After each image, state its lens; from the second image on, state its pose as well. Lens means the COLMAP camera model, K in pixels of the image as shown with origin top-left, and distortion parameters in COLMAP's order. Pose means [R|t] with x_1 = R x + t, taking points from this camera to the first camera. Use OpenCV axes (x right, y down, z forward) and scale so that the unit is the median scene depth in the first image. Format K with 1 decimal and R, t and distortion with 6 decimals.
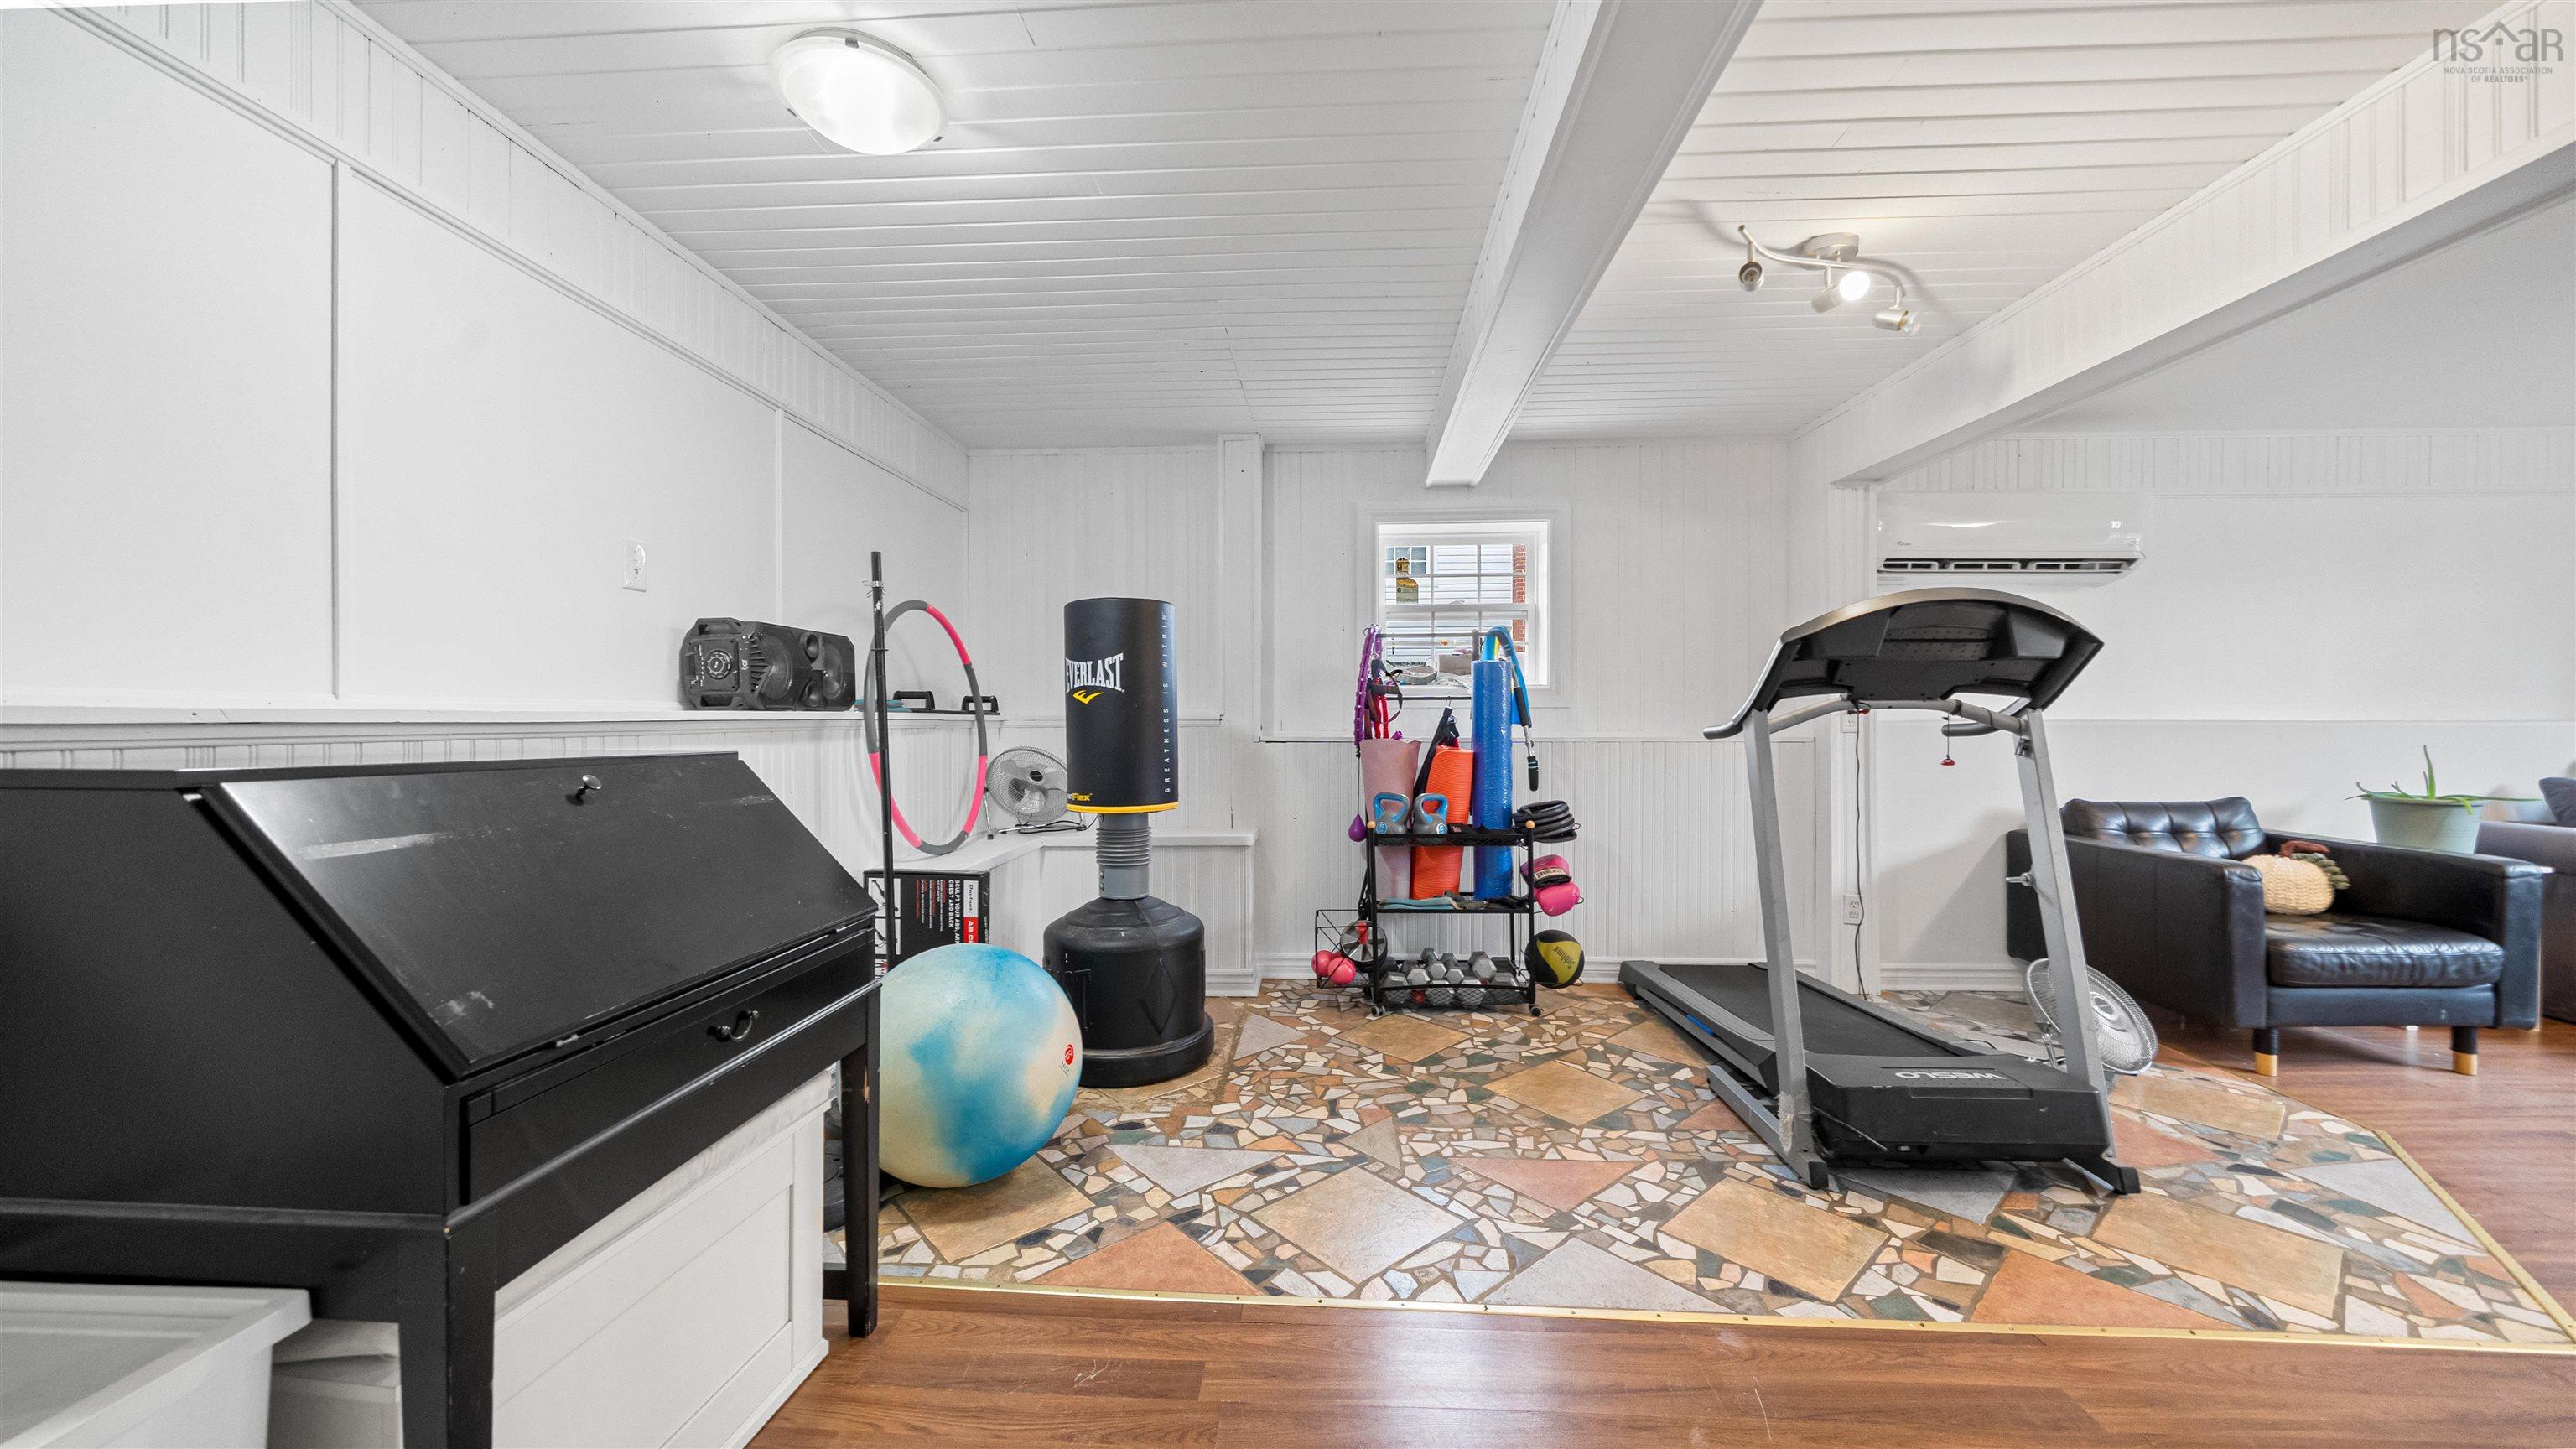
lens RADIAL K [[925.9, 0, 1289.5], [0, 925.9, 726.9], [0, 0, 1]] dist [-0.000150, 0.000189]
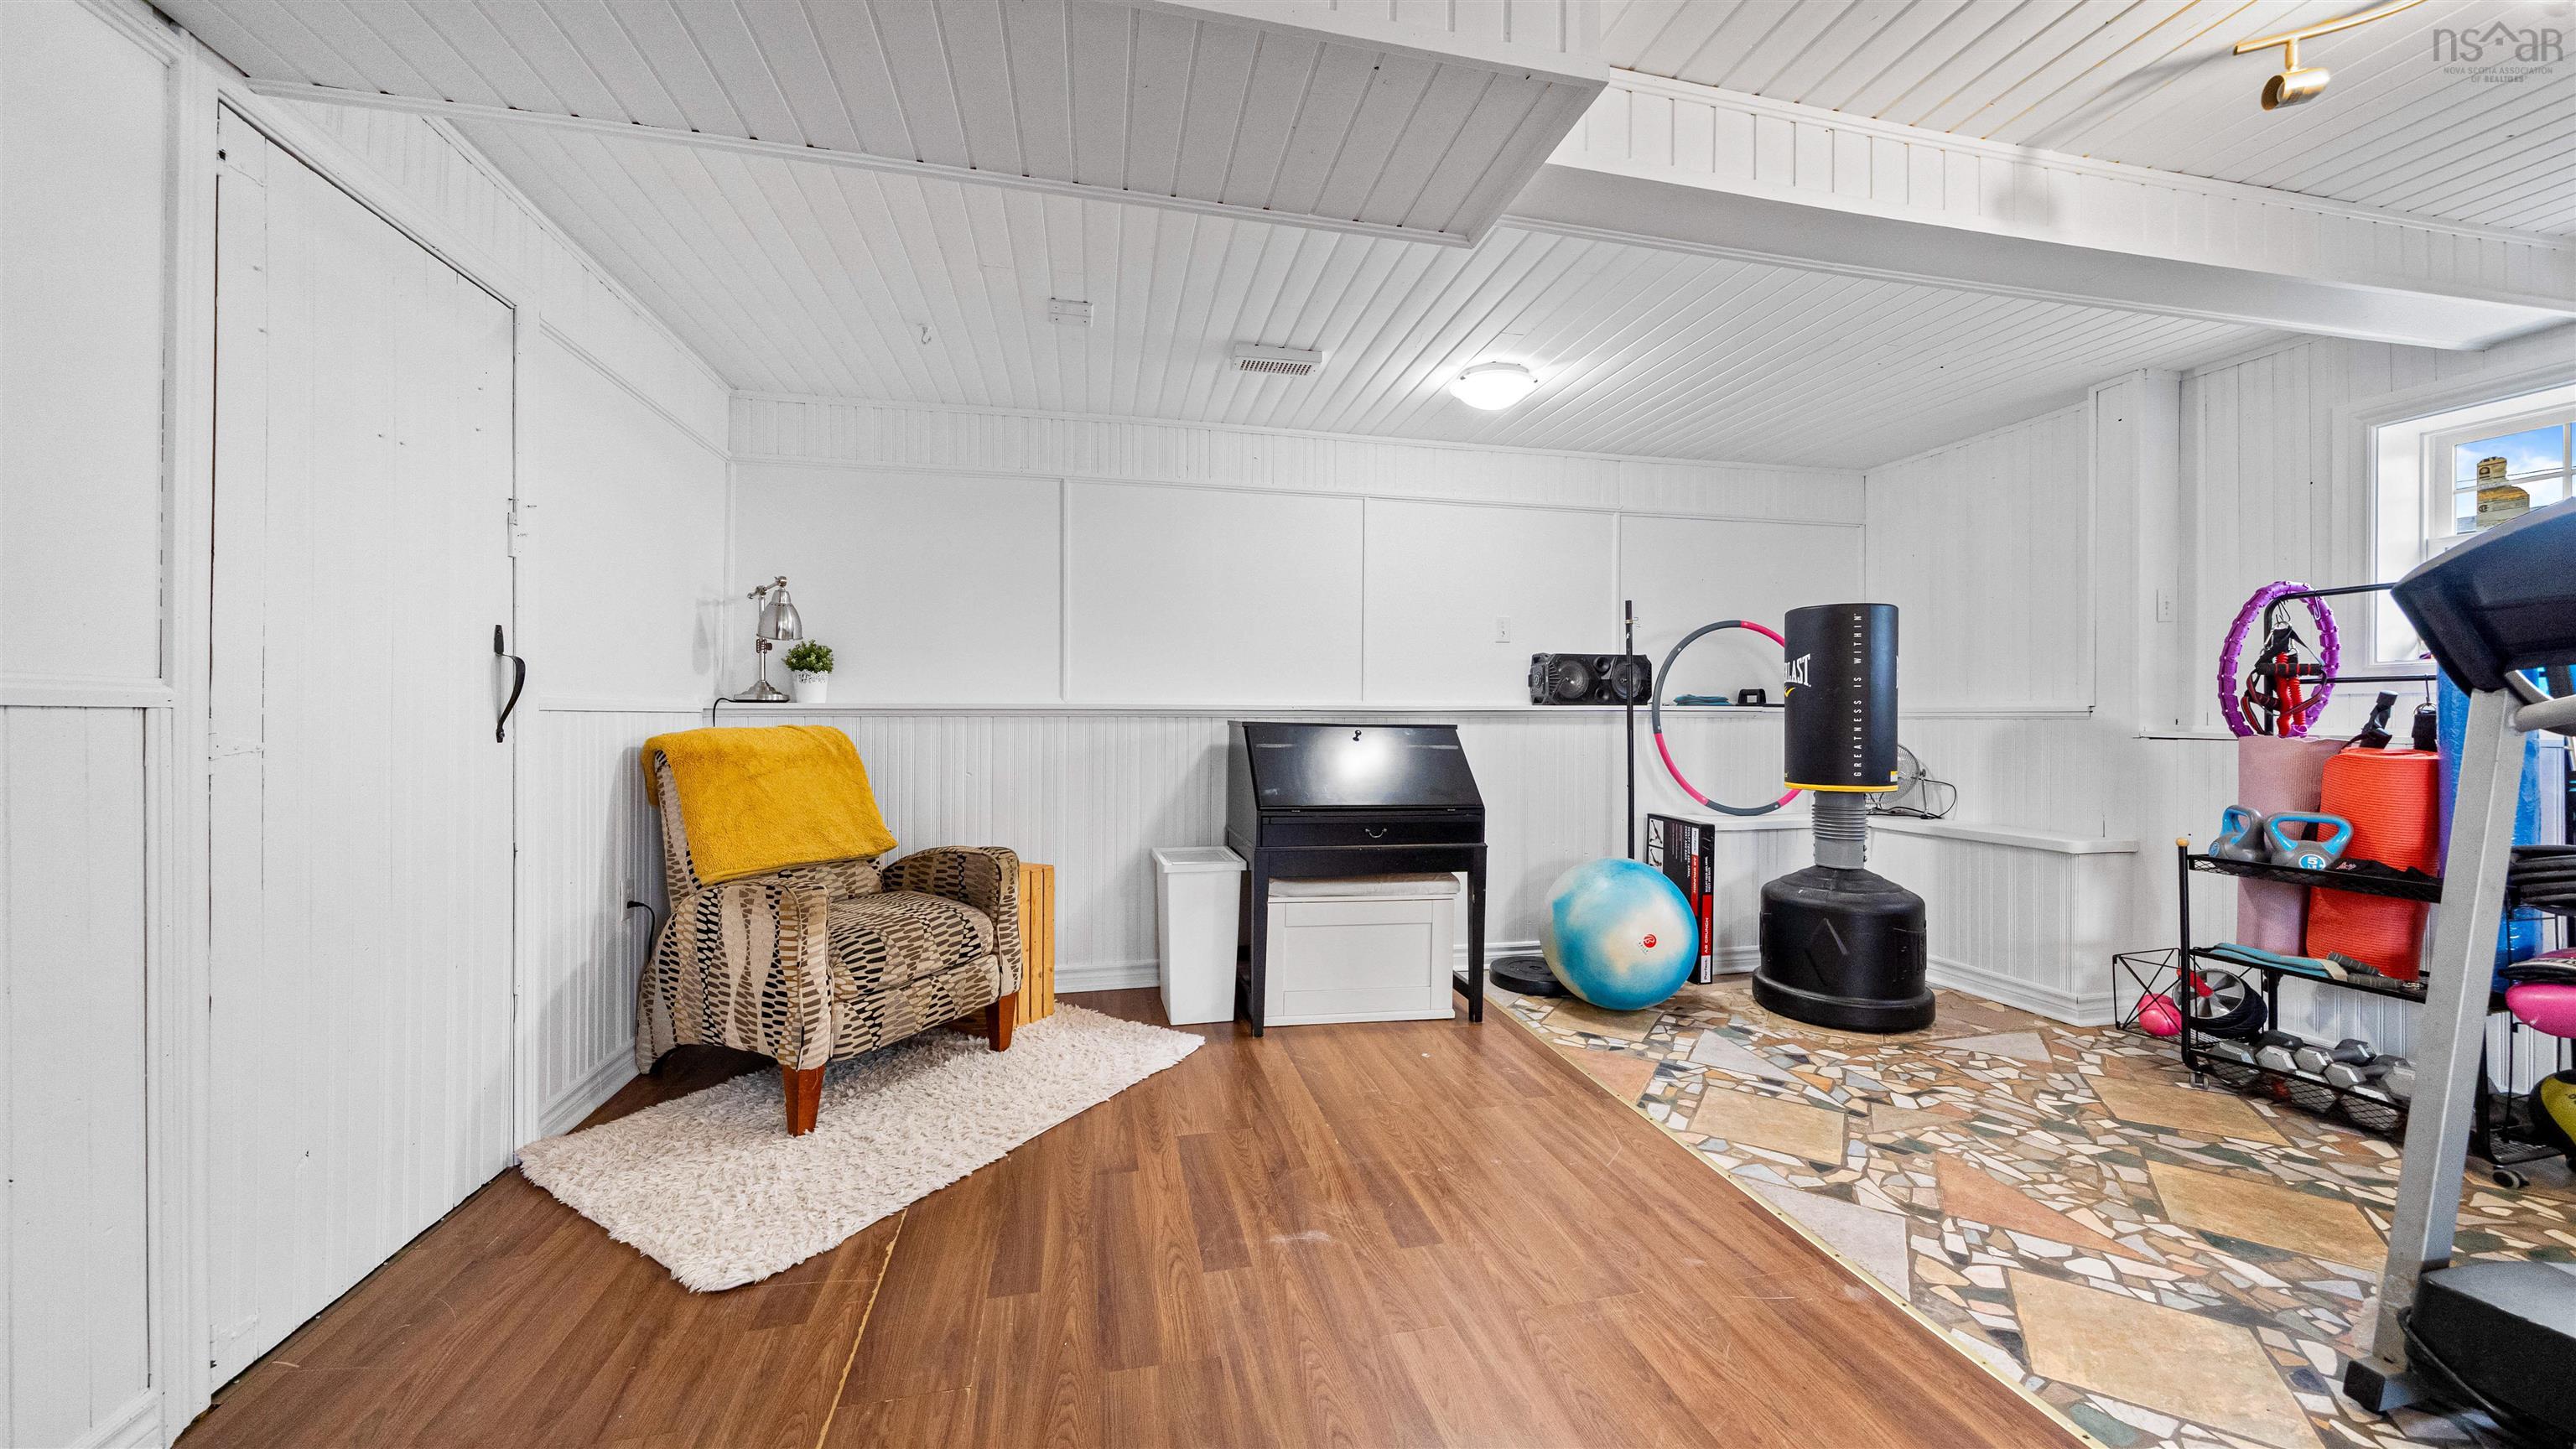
lens RADIAL K [[925.9, 0, 1290.8], [0, 925.9, 718.3], [0, 0, 1]] dist [-0.000150, 0.000189]
pose [[0.264710, 0.003808, -0.964321, 0.816524], [-0.012259, 0.999925, 0.000583, 0.010167], [0.964250, 0.011667, 0.264736, 0.058821]]
